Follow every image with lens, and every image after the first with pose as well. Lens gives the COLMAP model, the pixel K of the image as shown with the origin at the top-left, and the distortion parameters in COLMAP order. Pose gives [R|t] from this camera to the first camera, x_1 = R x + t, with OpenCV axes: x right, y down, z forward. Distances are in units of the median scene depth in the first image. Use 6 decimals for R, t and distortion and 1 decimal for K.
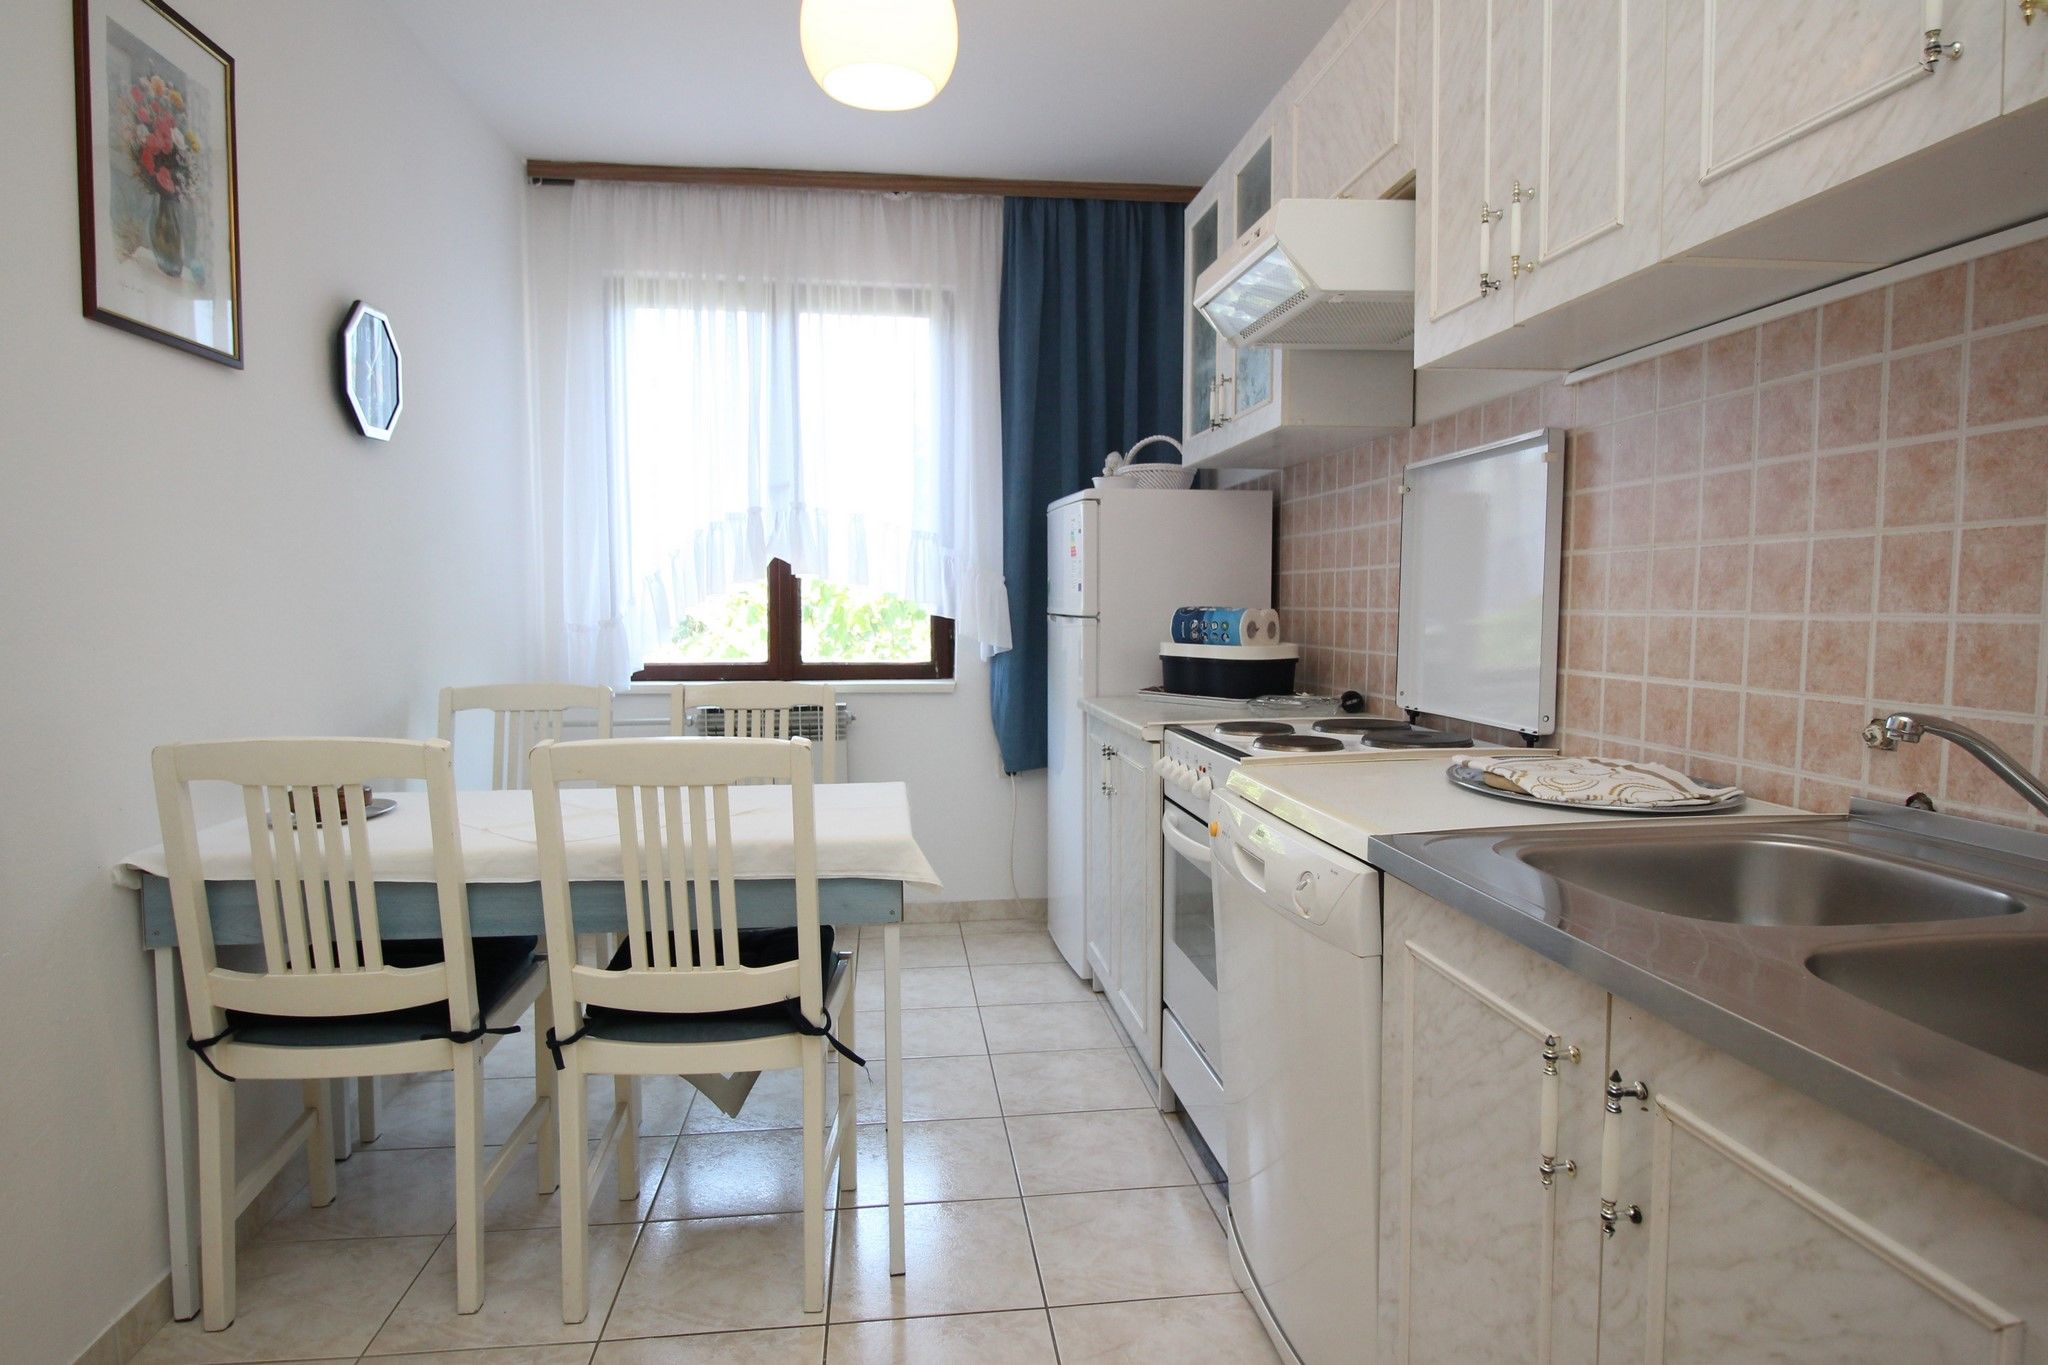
lens RADIAL K [[1148.3, 0, 1022.0], [0, 1148.3, 673.4], [0, 0, 1]] dist [-0.000462, -0.001223]
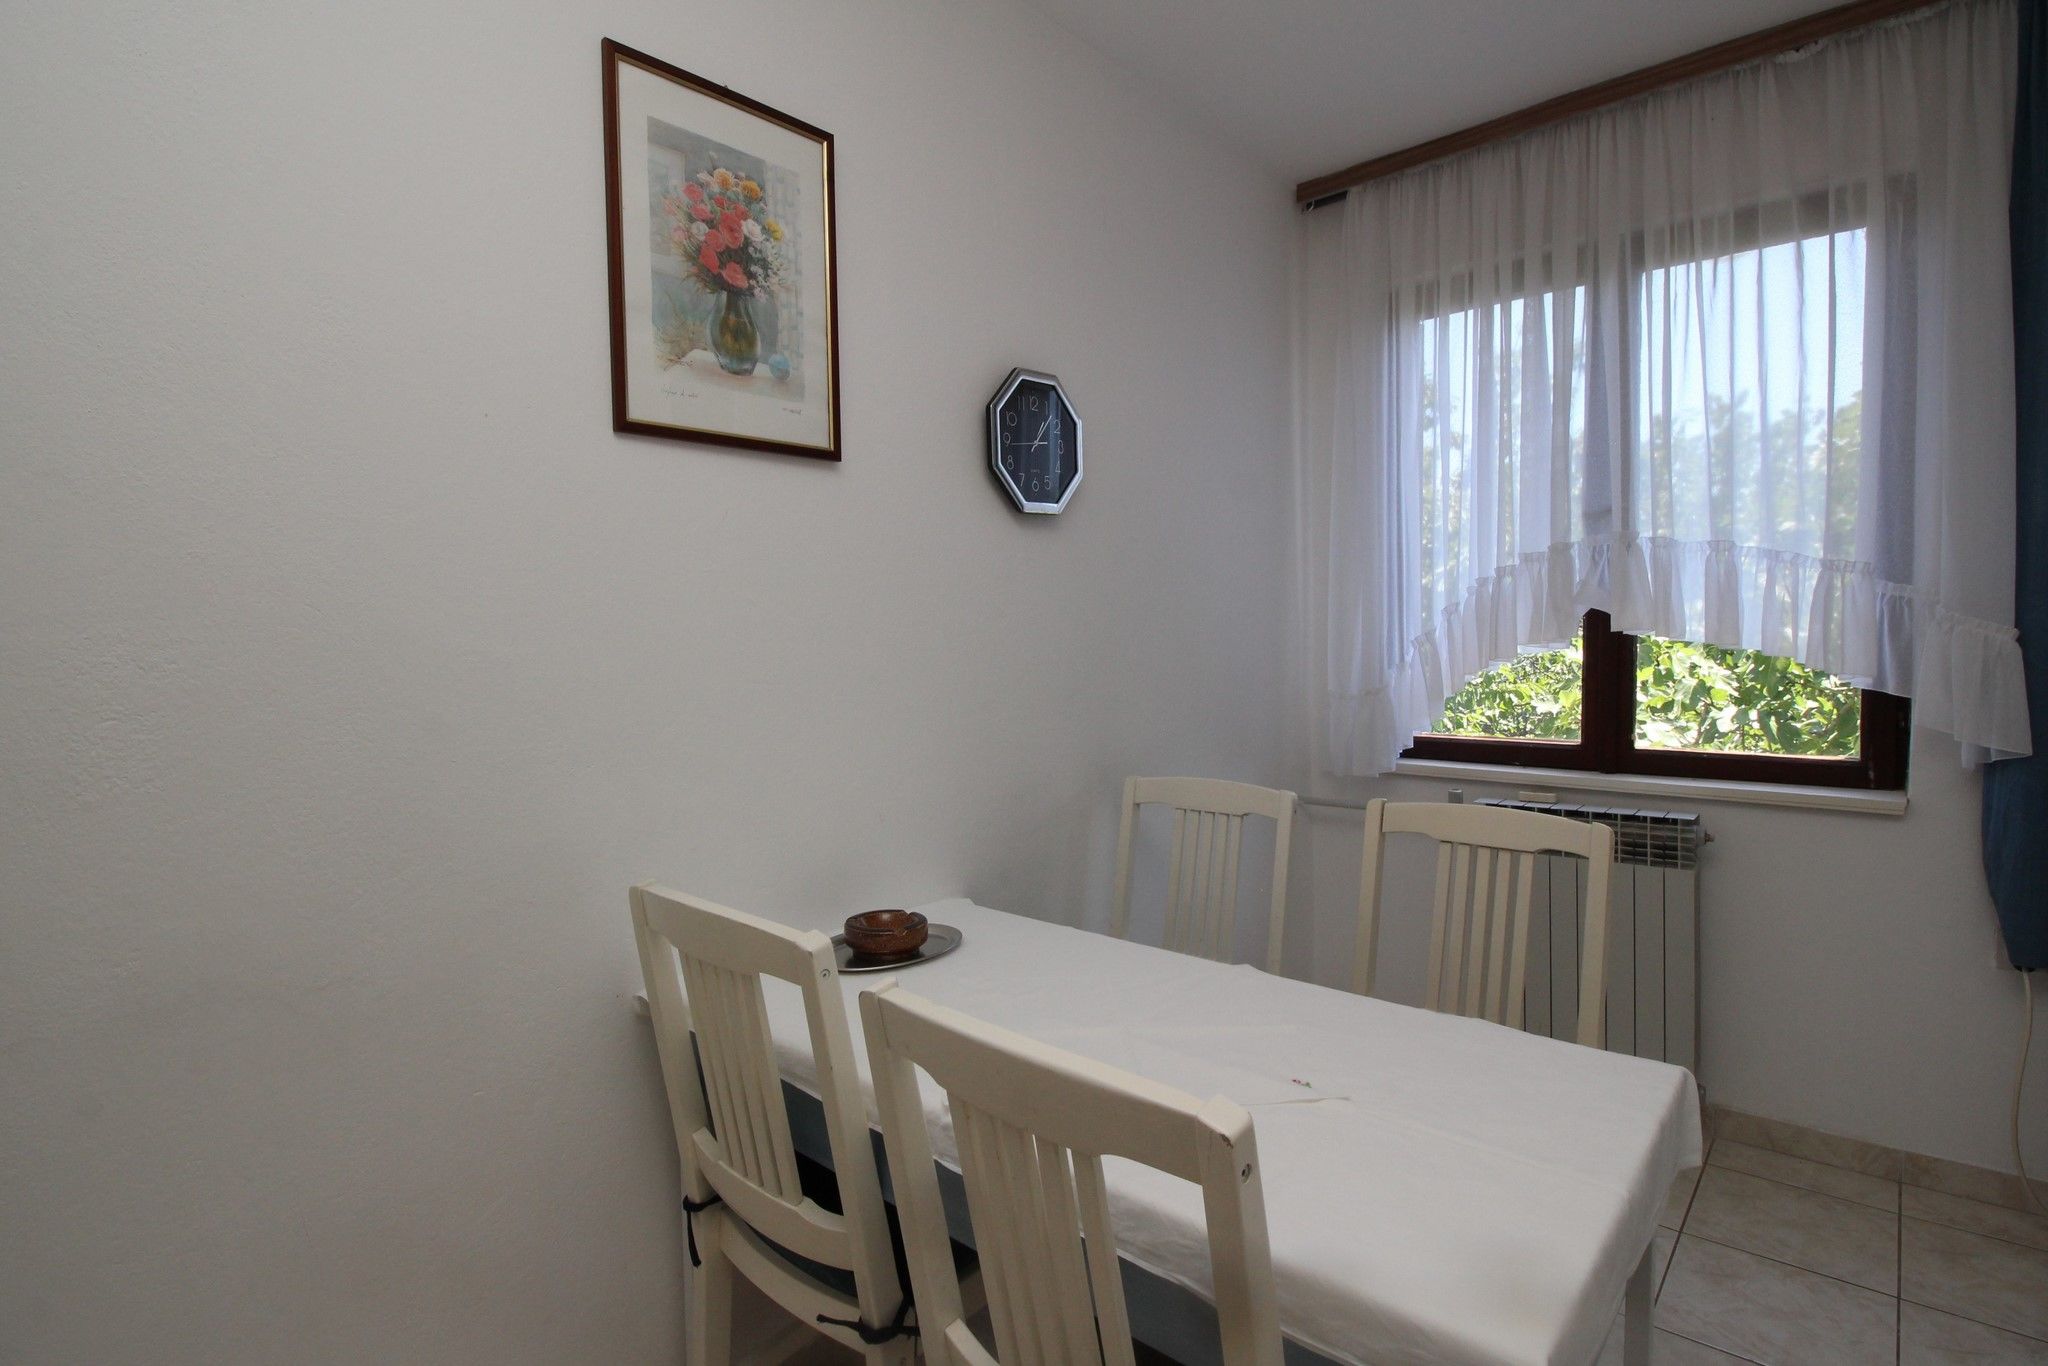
lens RADIAL K [[985.2, 0, 1022.3], [0, 985.2, 673.6], [0, 0, 1]] dist [0.003529, -0.013465]
pose [[0.666946, 0.020218, -0.744832, 0.033600], [-0.027705, 0.999613, 0.002326, -0.102515], [0.744591, 0.019084, 0.667248, 0.614211]]
